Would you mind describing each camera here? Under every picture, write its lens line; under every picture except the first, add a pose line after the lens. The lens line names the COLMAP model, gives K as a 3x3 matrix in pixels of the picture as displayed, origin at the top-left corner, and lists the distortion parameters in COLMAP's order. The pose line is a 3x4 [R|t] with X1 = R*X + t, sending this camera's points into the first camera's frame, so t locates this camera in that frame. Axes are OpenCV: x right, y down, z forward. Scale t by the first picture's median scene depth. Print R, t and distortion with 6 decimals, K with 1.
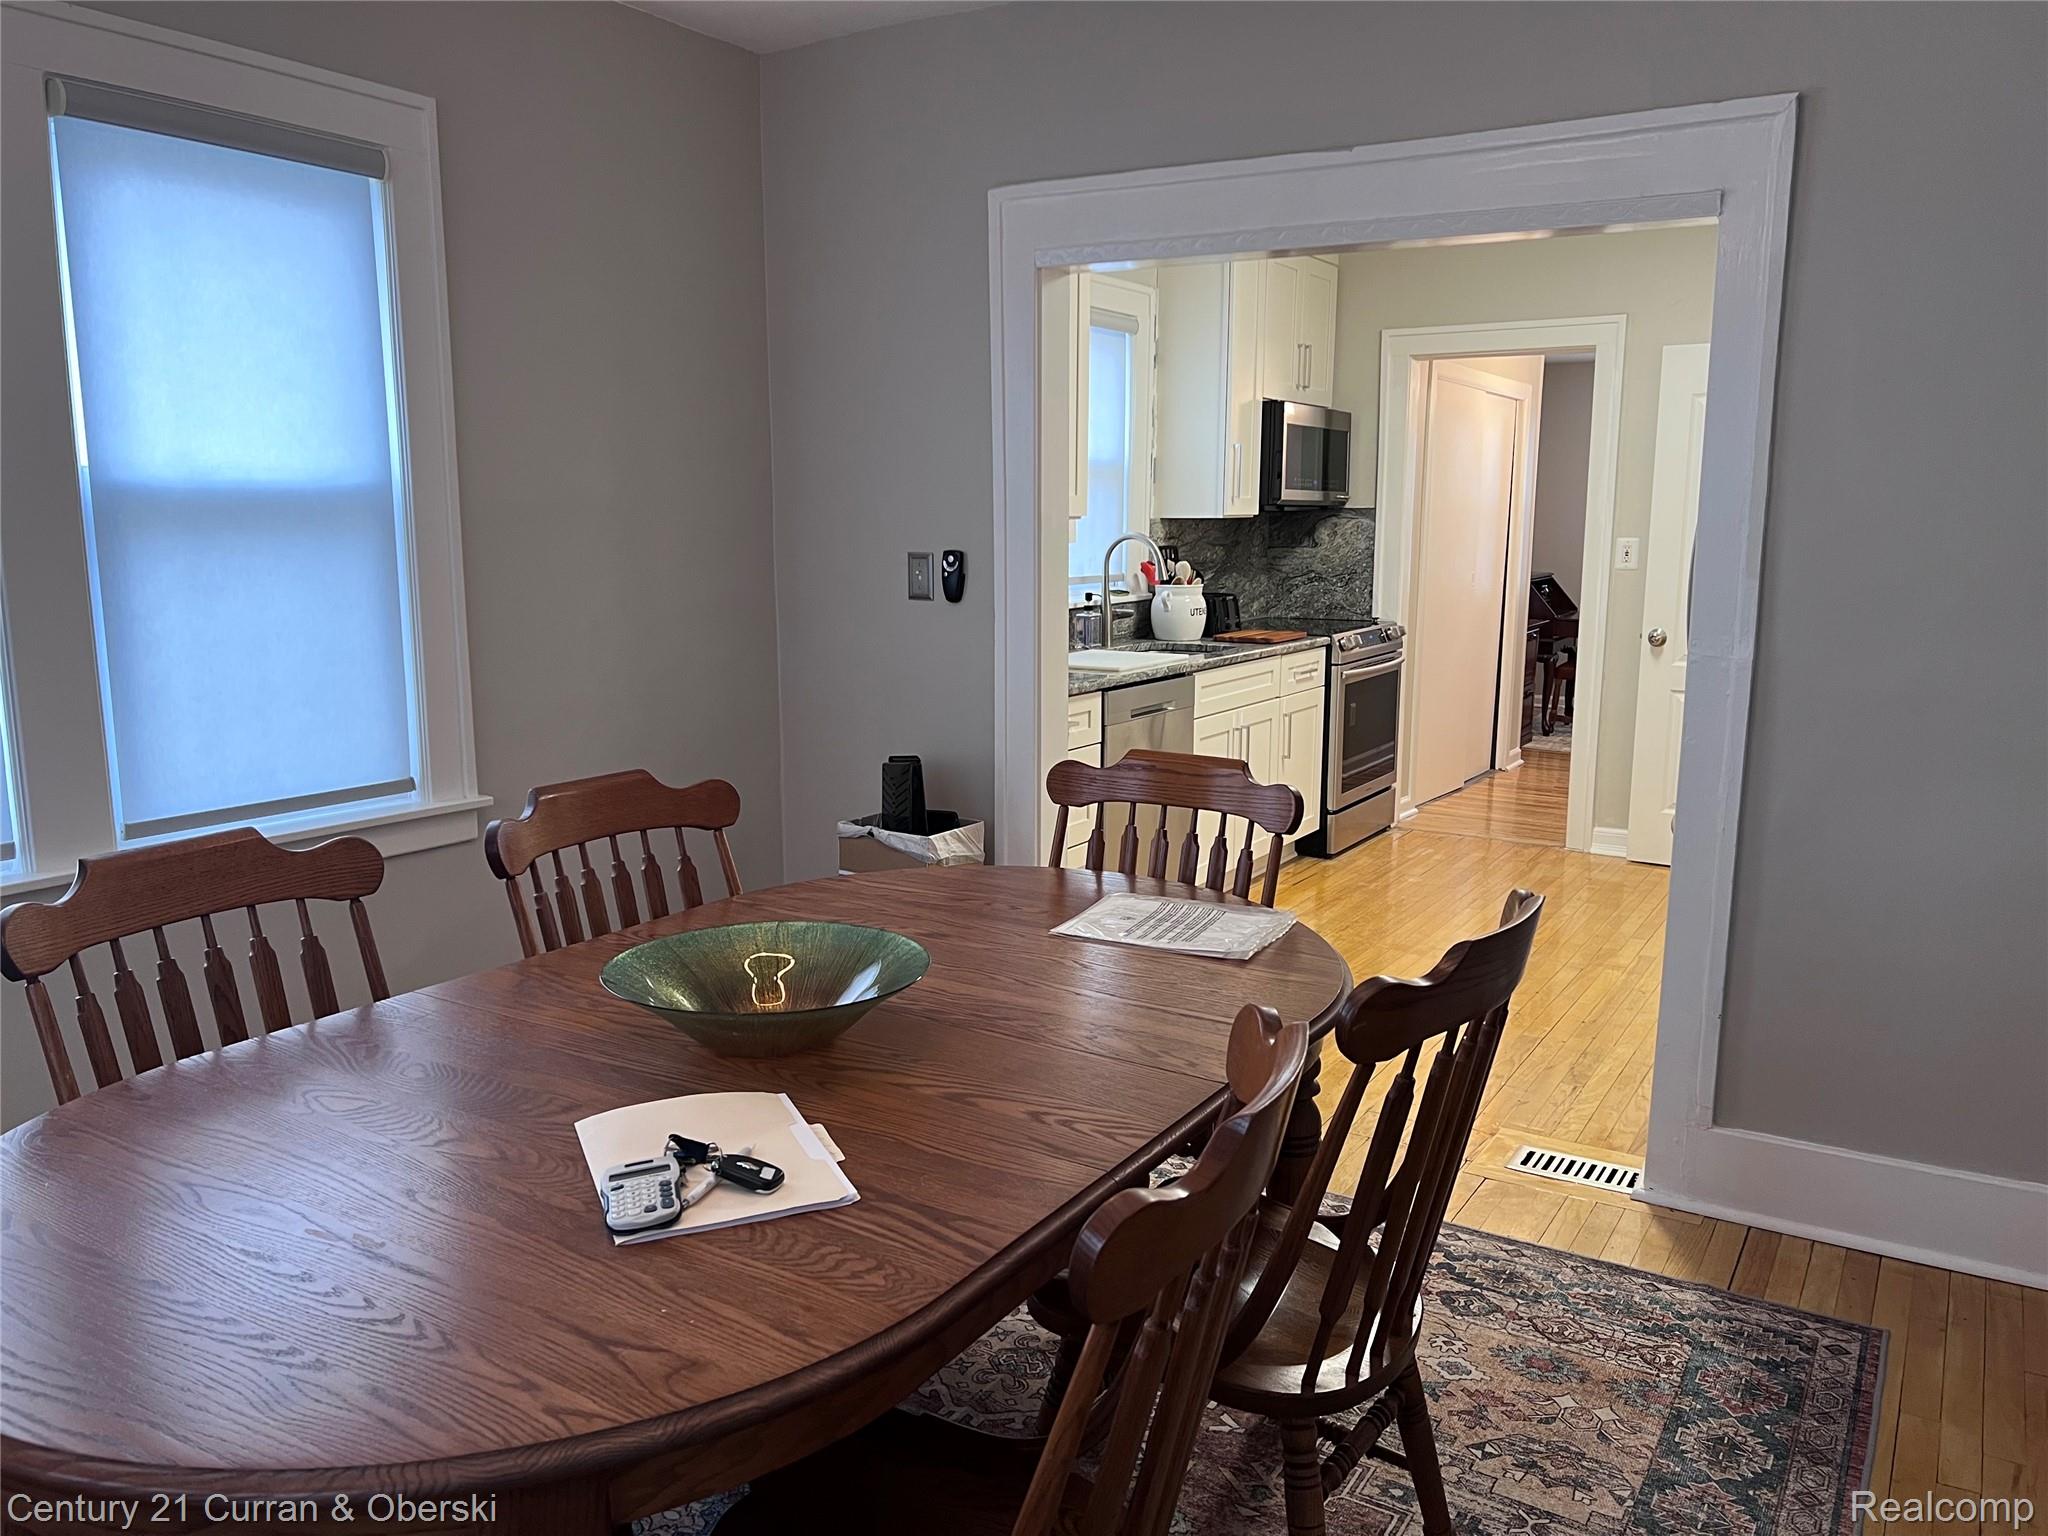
lens RADIAL K [[1527.4, 0, 1012.7], [0, 1527.4, 777.7], [0, 0, 1]] dist [0.015410, -0.004705]
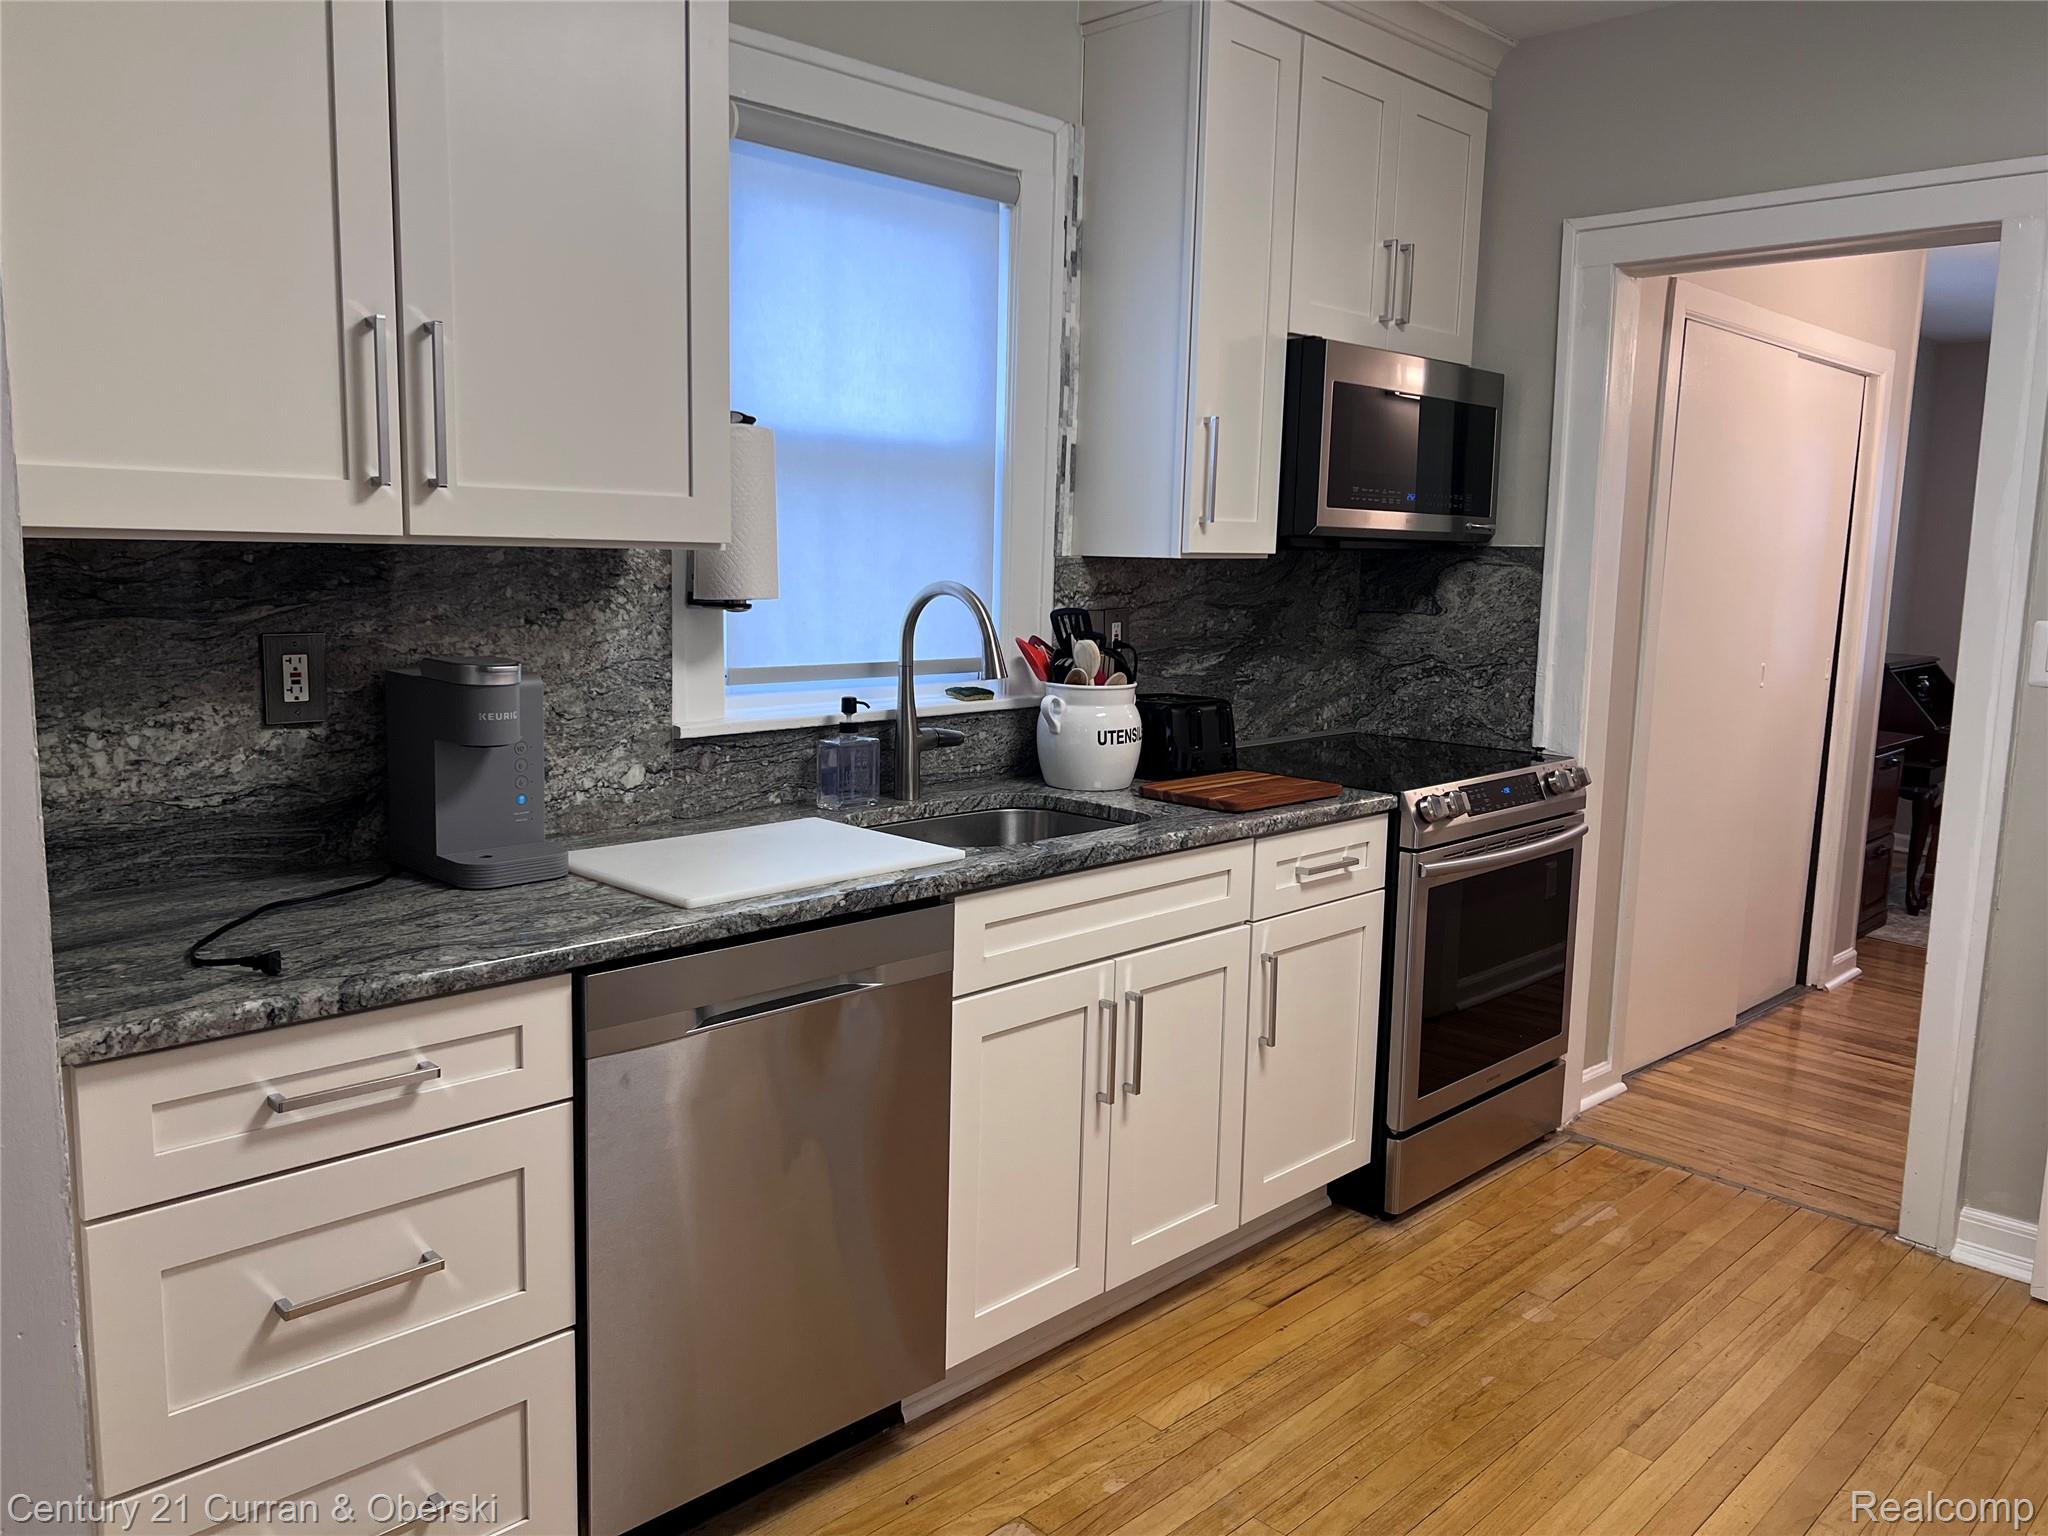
lens RADIAL K [[1527.4, 0, 1030.6], [0, 1527.4, 747.2], [0, 0, 1]] dist [0.015410, -0.004705]
pose [[0.976288, 0.050809, -0.210428, 0.190655], [-0.059778, 0.997545, -0.036479, -0.080441], [0.208058, 0.048193, 0.976929, 0.466705]]
